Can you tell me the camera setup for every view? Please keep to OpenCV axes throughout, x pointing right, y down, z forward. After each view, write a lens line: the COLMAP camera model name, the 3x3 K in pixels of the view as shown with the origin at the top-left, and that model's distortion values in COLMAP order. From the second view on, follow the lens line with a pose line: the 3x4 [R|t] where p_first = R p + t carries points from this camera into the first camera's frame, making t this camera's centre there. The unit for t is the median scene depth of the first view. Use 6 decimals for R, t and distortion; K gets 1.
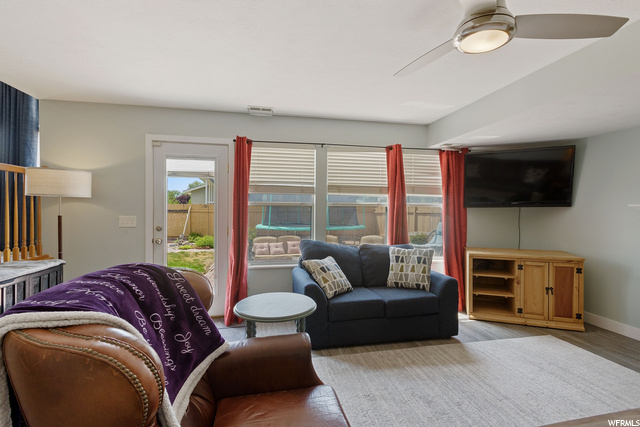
lens RADIAL K [[303.7, 0, 319.6], [0, 303.7, 207.0], [0, 0, 1]] dist [0.012779, -0.000909]
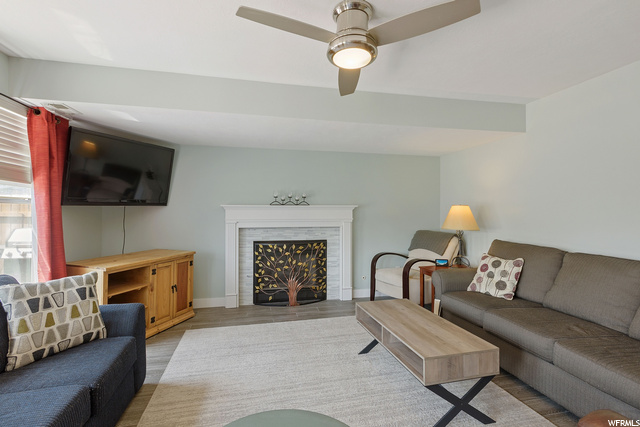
lens RADIAL K [[303.7, 0, 319.6], [0, 303.7, 207.0], [0, 0, 1]] dist [0.012779, -0.000909]
pose [[-0.027018, 0.008788, 0.999596, -0.266967], [-0.009705, 0.999912, -0.009053, 0.007775], [-0.999588, -0.009945, -0.026930, 0.536792]]
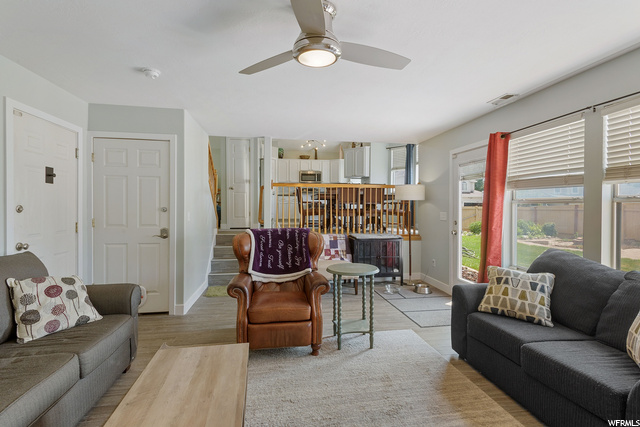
lens RADIAL K [[303.7, 0, 319.6], [0, 303.7, 207.0], [0, 0, 1]] dist [0.012779, -0.000909]
pose [[-0.041477, -0.005708, -0.999123, 0.933501], [-0.009457, 0.999941, -0.005320, 0.021542], [0.999095, 0.009228, -0.041528, 0.603919]]
